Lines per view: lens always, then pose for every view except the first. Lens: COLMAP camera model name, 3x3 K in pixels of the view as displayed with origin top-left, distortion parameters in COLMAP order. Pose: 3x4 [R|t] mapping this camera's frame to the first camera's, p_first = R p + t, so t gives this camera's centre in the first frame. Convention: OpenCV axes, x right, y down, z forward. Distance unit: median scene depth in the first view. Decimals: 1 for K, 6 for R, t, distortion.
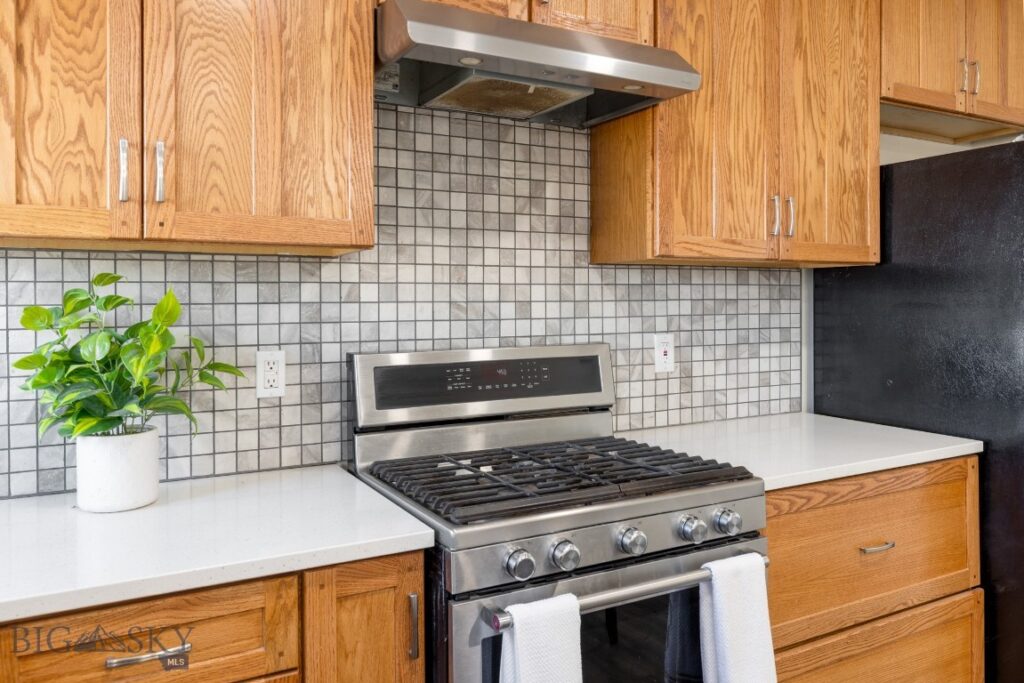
lens RADIAL K [[752.2, 0, 513.3], [0, 752.2, 303.8], [0, 0, 1]] dist [0.002559, -0.003421]
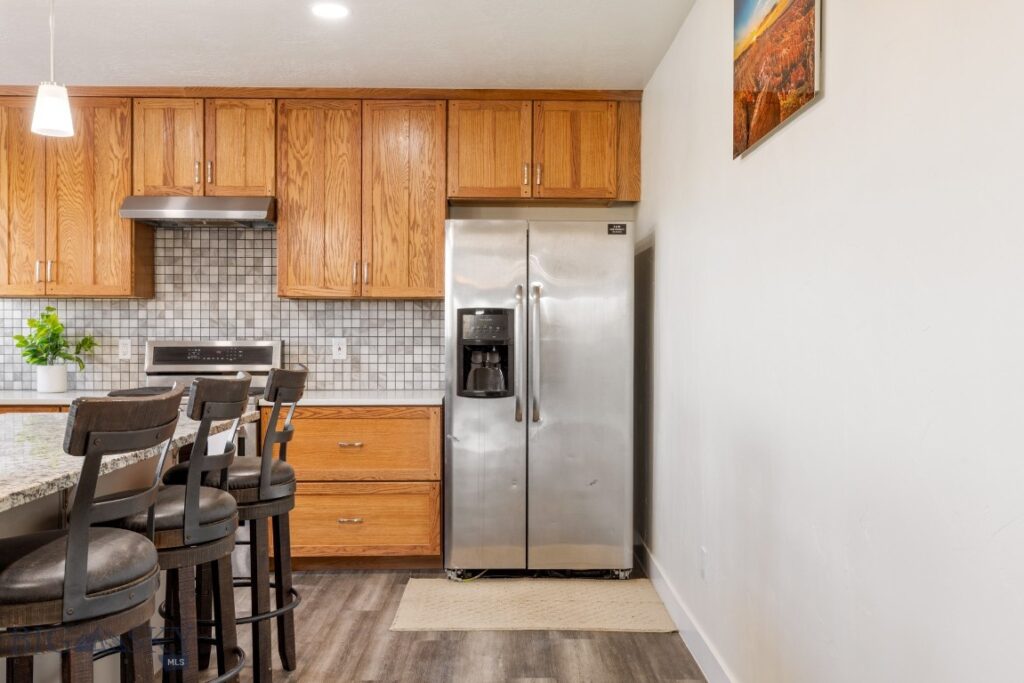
lens RADIAL K [[921.4, 0, 515.1], [0, 921.4, 340.9], [0, 0, 1]] dist [0.009338, 0.010154]
pose [[0.884320, 0.012874, -0.466703, 1.852724], [-0.009131, 0.999905, 0.010281, 0.023969], [0.466791, -0.004830, 0.884354, -0.862118]]
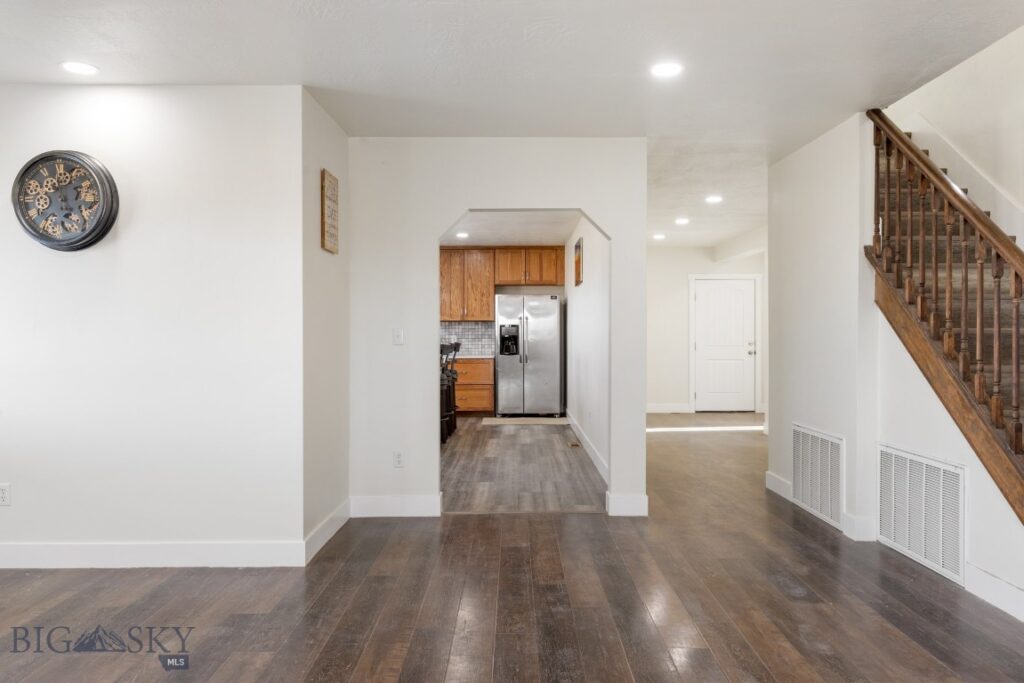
lens RADIAL K [[752.2, 0, 512.8], [0, 752.2, 341.8], [0, 0, 1]] dist [0.002559, -0.003421]
pose [[0.875882, 0.005551, -0.482494, 3.300635], [-0.002664, 0.999974, 0.006668, 0.053947], [0.482518, -0.004555, 0.875874, -3.503307]]
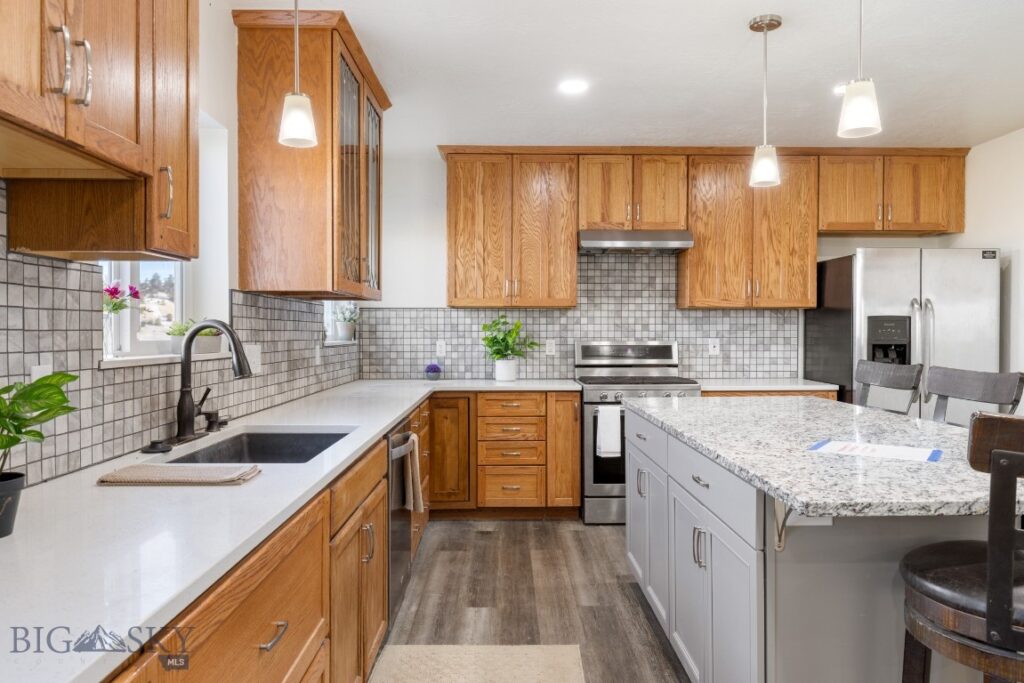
lens RADIAL K [[703.3, 0, 514.7], [0, 703.3, 337.0], [0, 0, 1]] dist [0.001063, 0.003372]
pose [[0.886584, 0.010283, -0.462453, 0.767936], [-0.006564, 0.999932, 0.009650, 0.021923], [0.462520, -0.005520, 0.886591, -1.411050]]
